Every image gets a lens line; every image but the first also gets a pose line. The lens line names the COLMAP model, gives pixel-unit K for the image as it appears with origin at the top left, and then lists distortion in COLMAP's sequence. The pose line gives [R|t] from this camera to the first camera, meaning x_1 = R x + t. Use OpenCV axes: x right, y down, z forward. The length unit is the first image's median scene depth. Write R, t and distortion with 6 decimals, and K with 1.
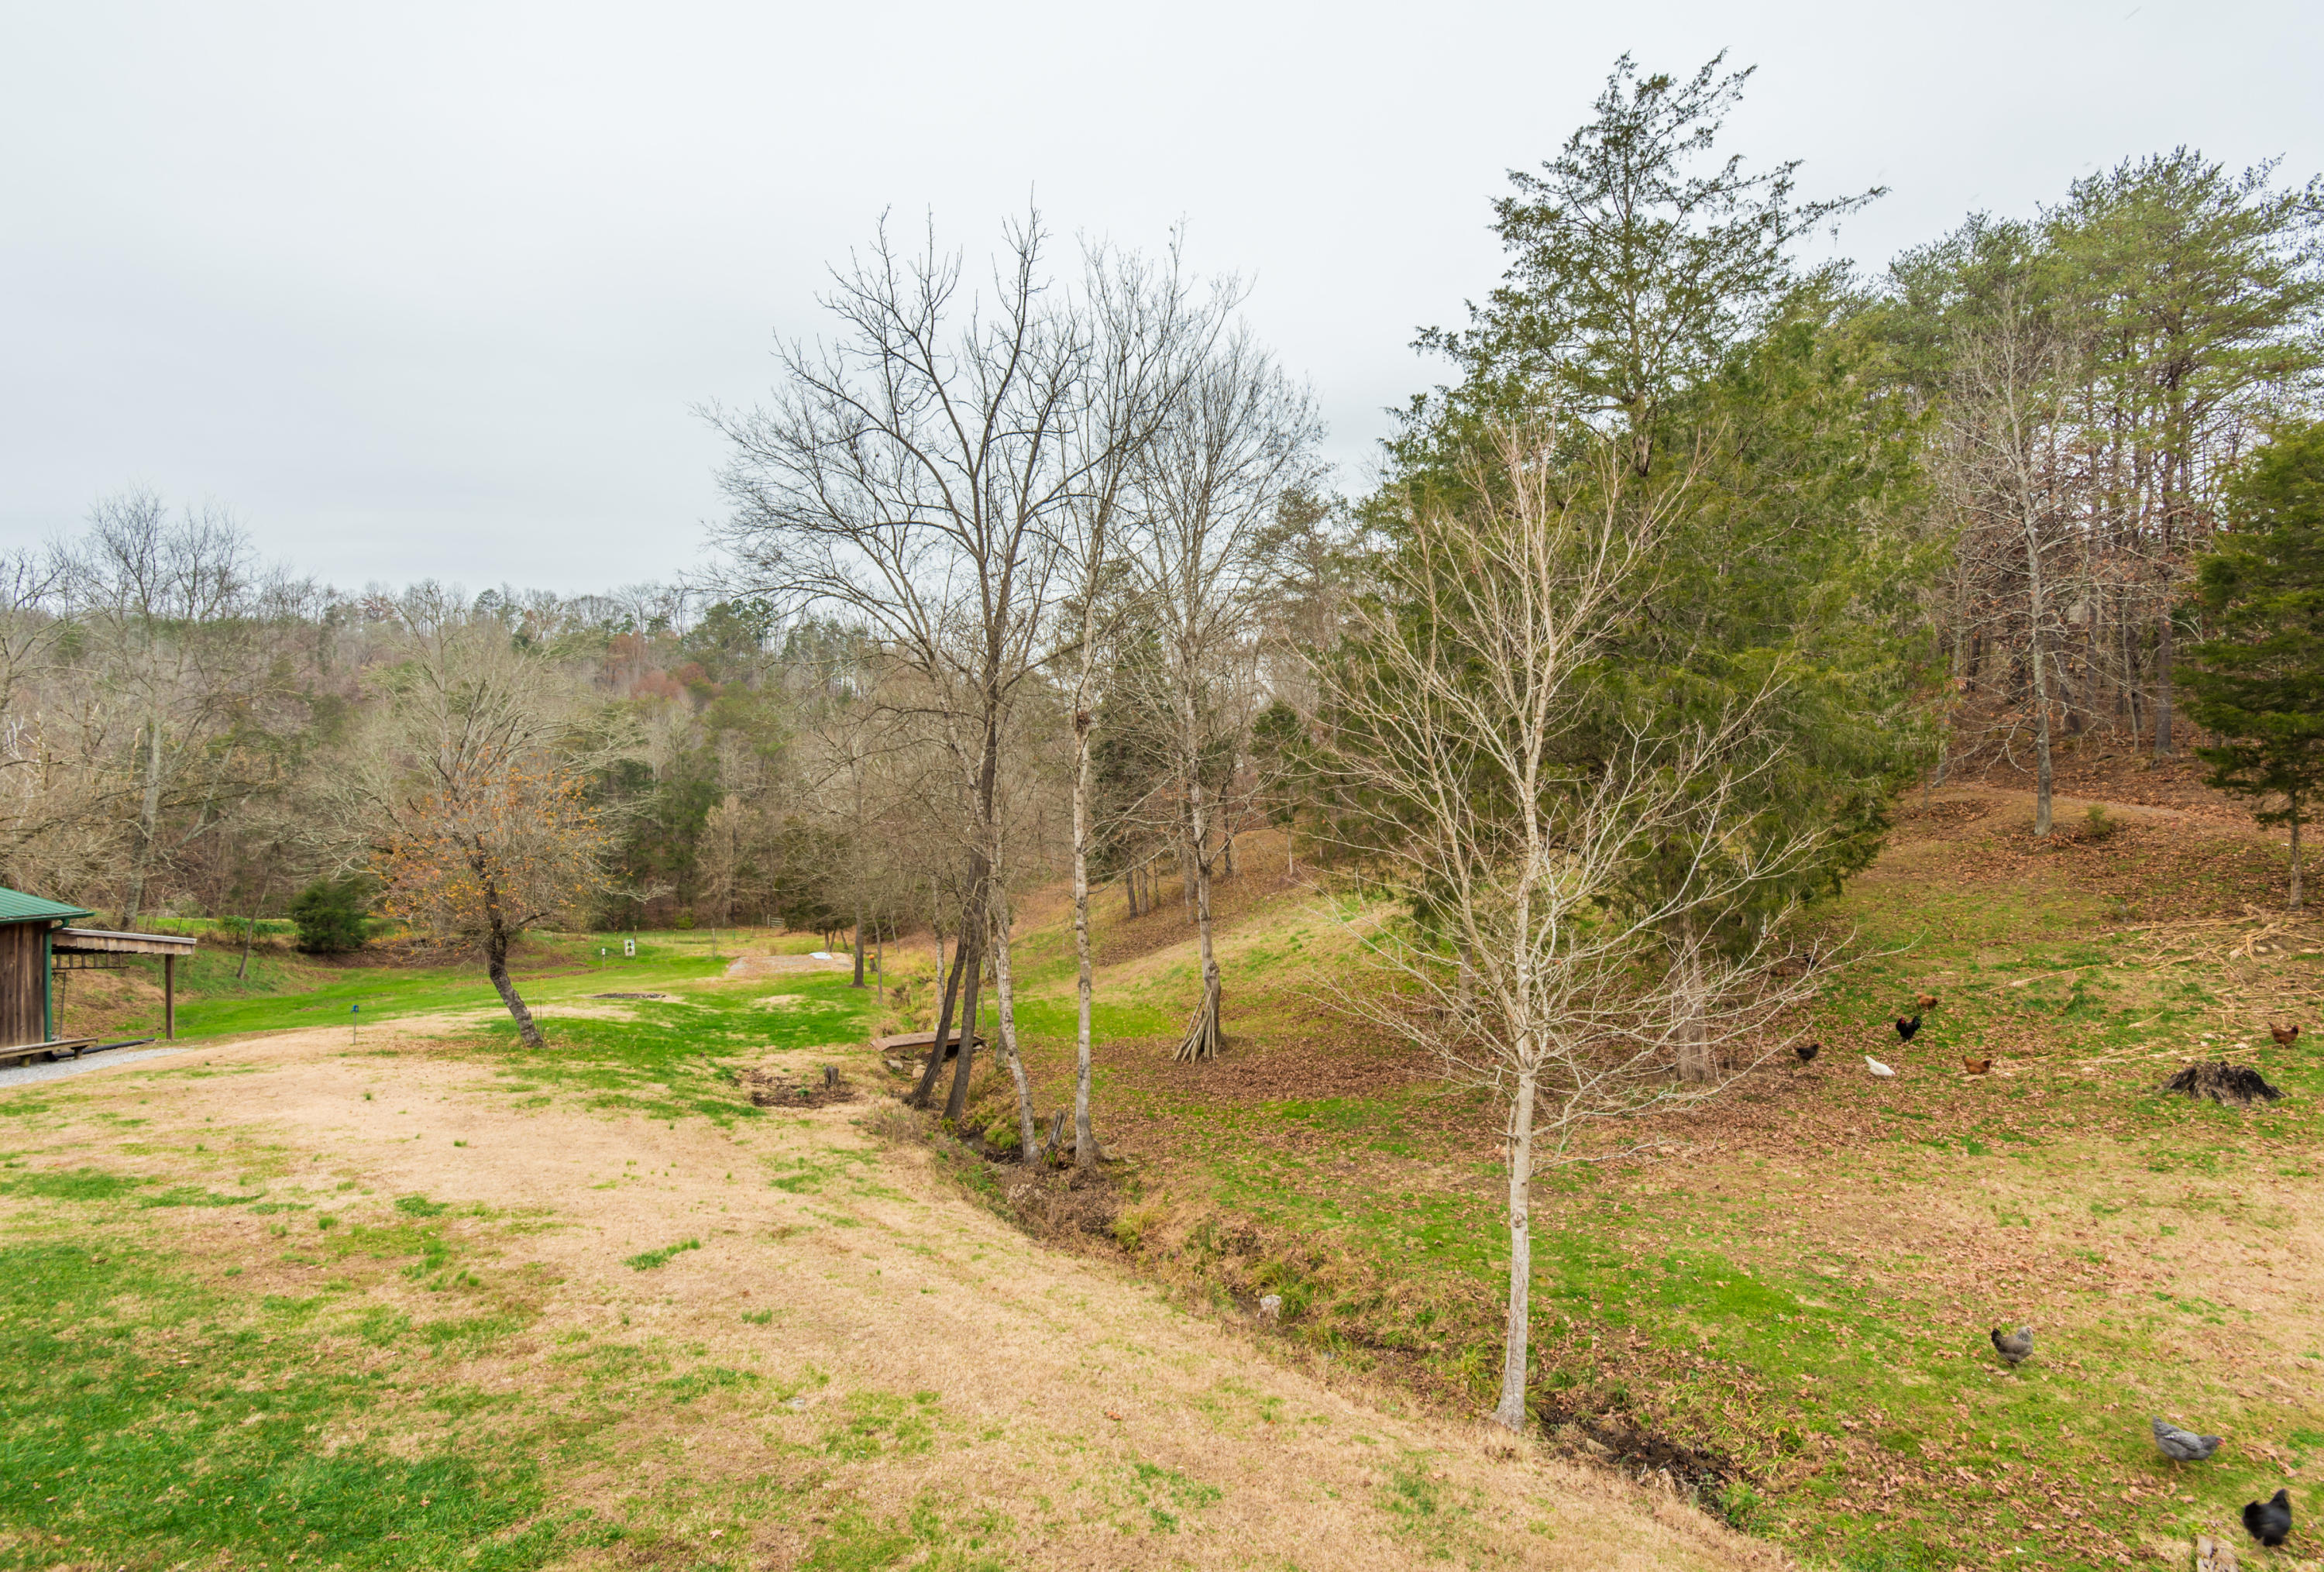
lens RADIAL K [[1077.3, 0, 1175.7], [0, 1077.3, 828.1], [0, 0, 1]] dist [0.037696, -0.027085]
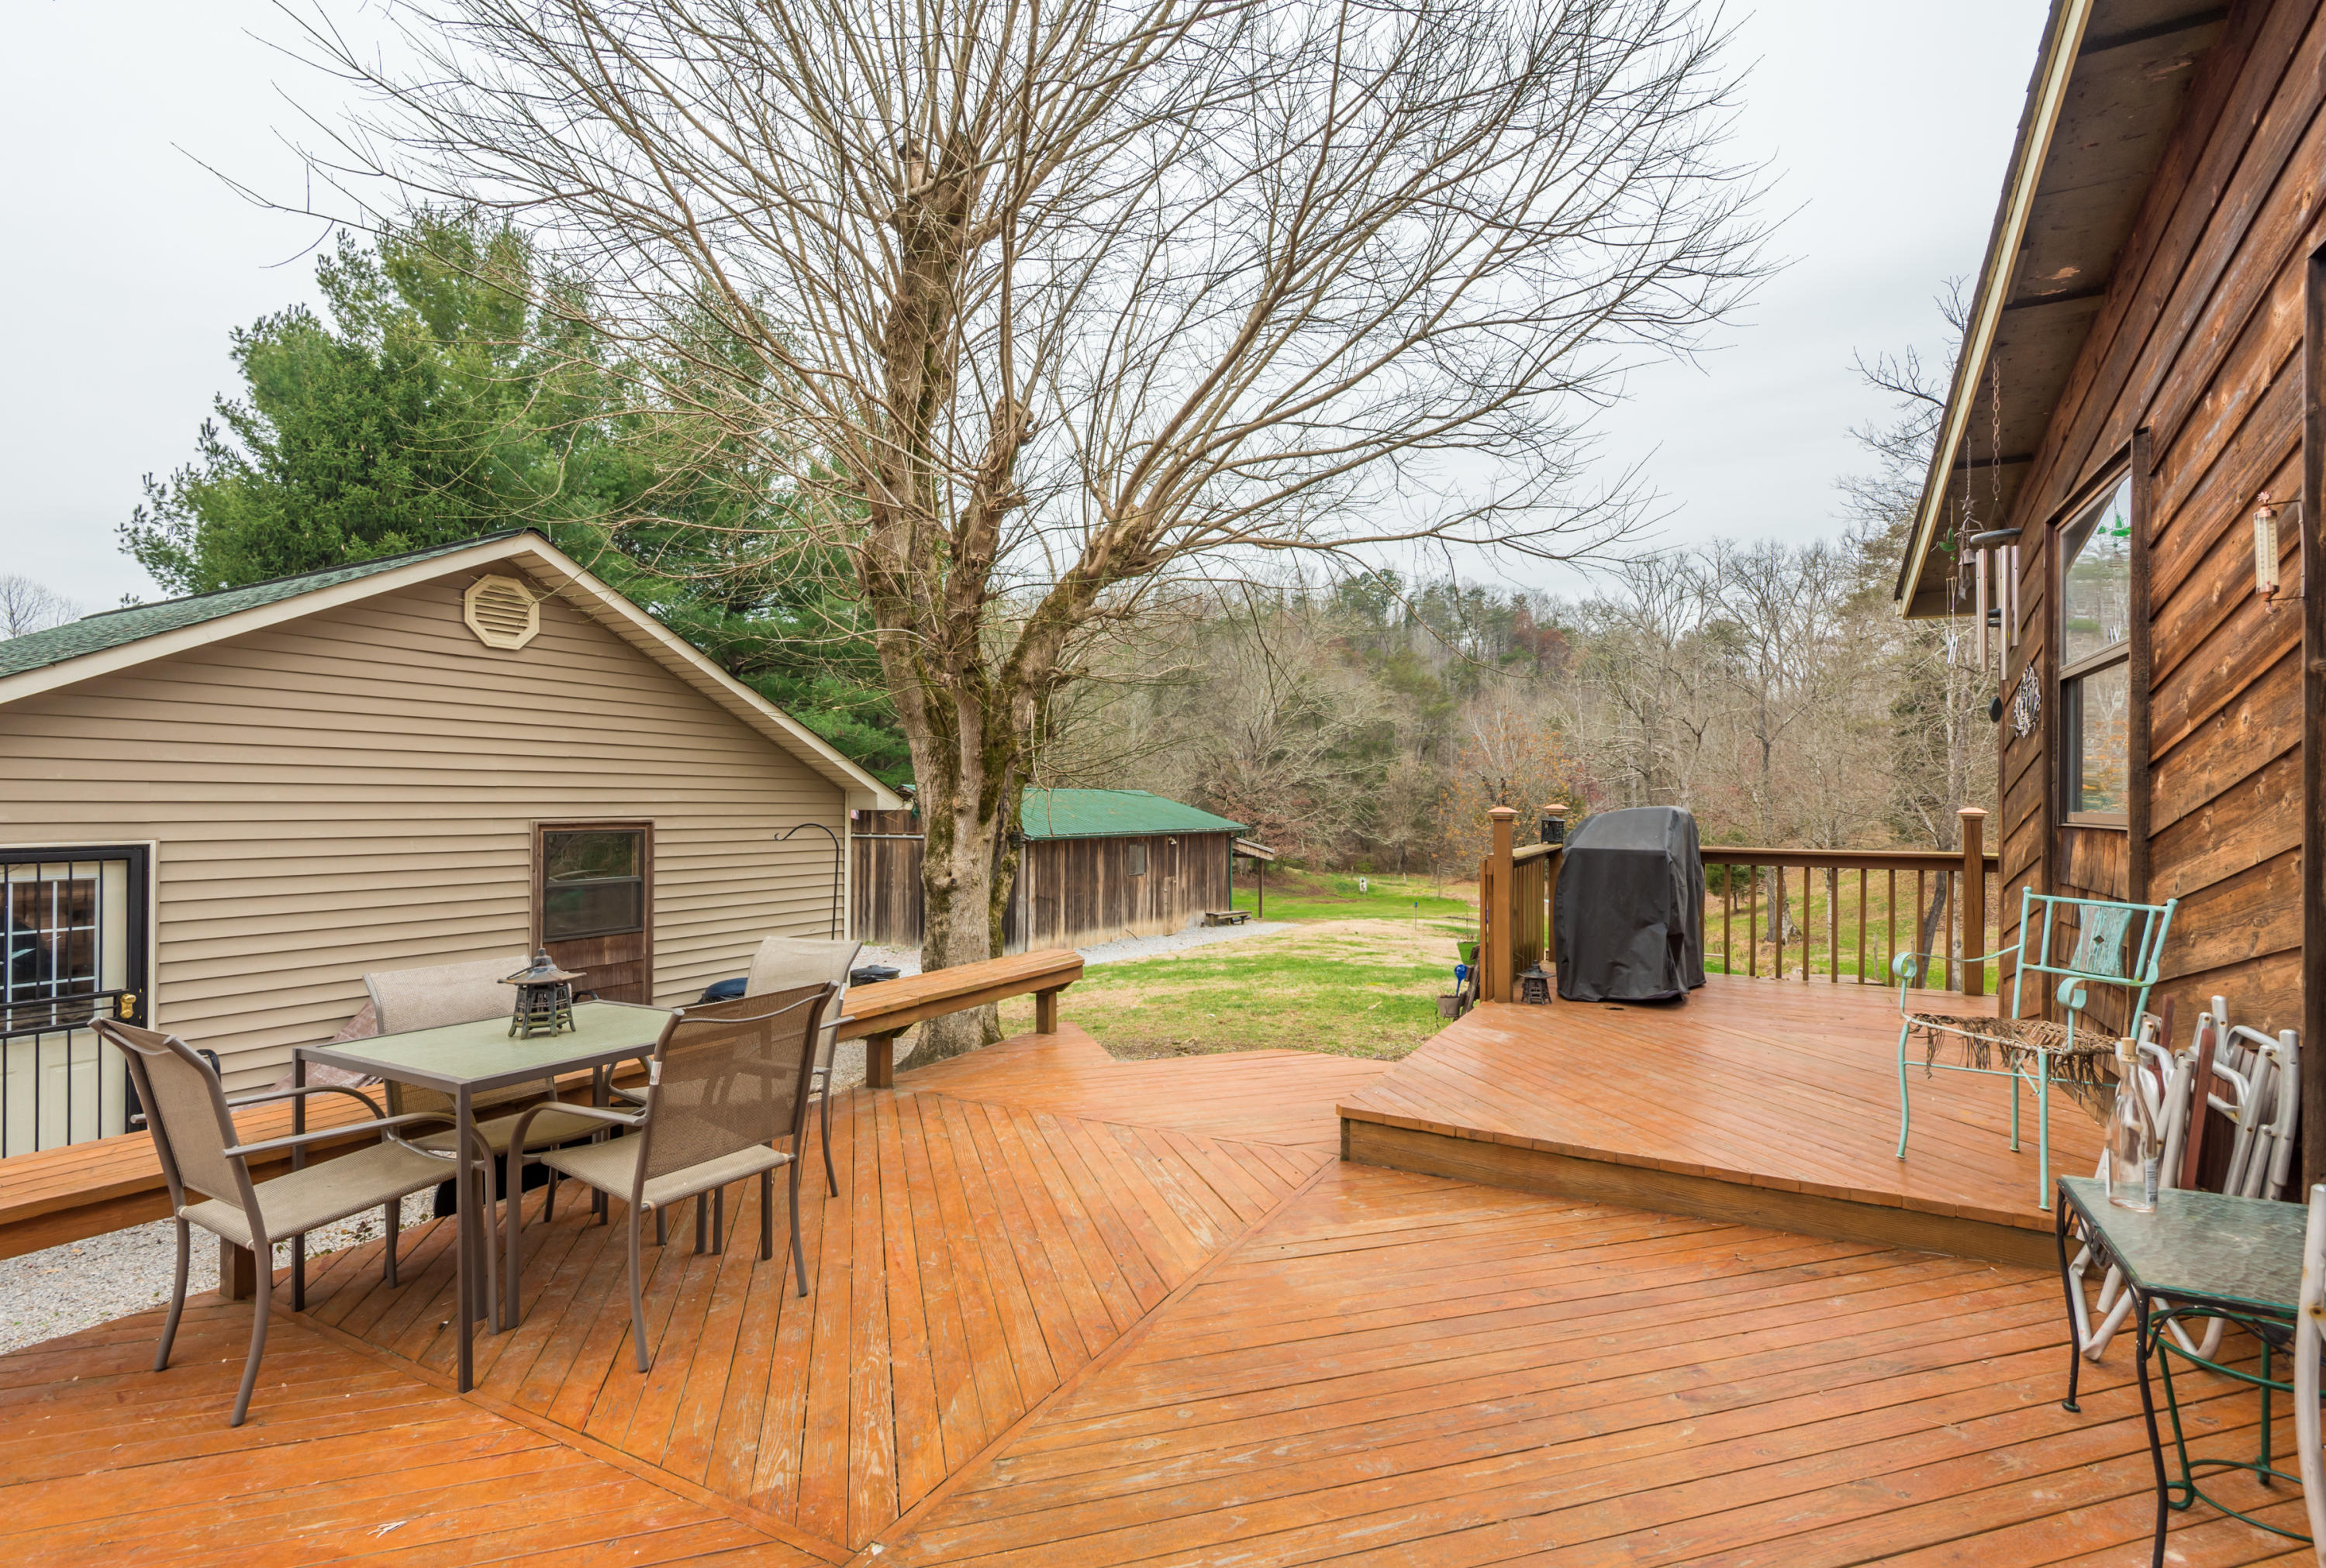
lens RADIAL K [[1071.9, 0, 1162.7], [0, 1071.9, 794.2], [0, 0, 1]] dist [0.033812, -0.000175]
pose [[0.861487, 0.019365, -0.507410, -0.432802], [-0.016698, 0.999812, 0.009808, 0.023213], [0.507505, 0.000024, 0.861649, -0.420001]]
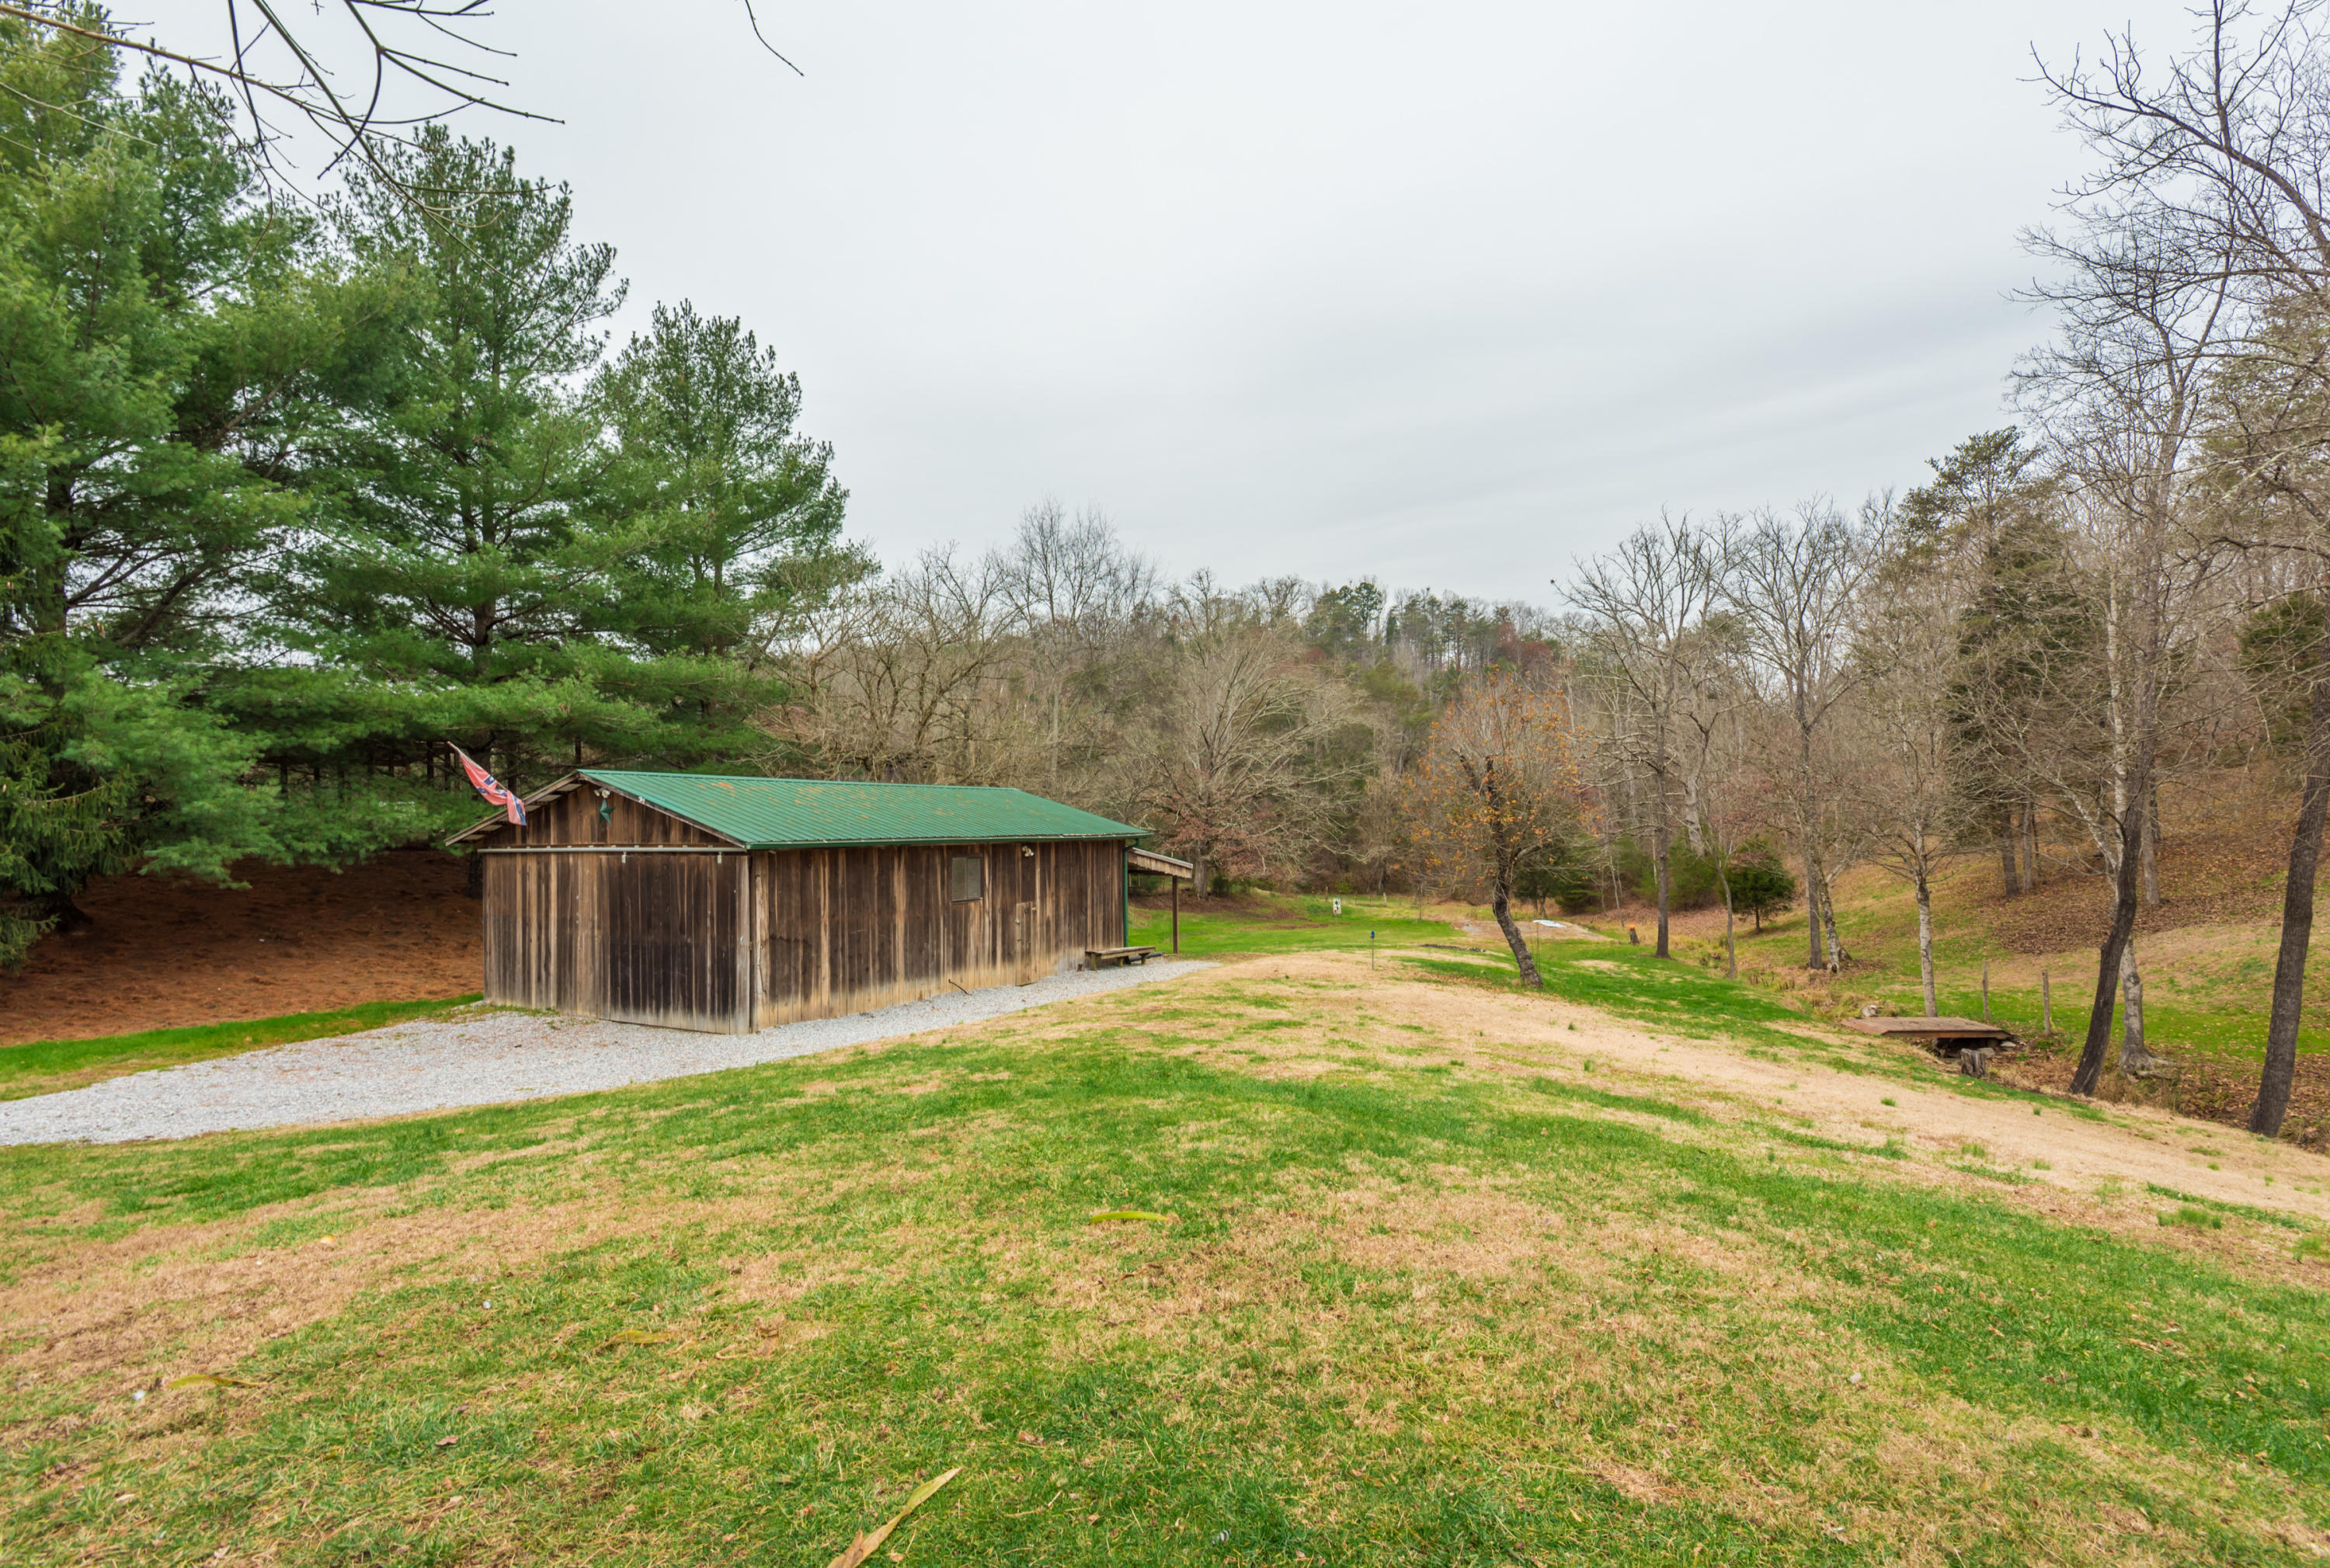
lens RADIAL K [[1070.9, 0, 1162.3], [0, 1070.9, 821.7], [0, 0, 1]] dist [0.039158, -0.021286]
pose [[0.867396, 0.005542, -0.497588, -0.548542], [0.000503, 0.999928, 0.012013, 0.064658], [0.497619, -0.010671, 0.867330, 0.069758]]
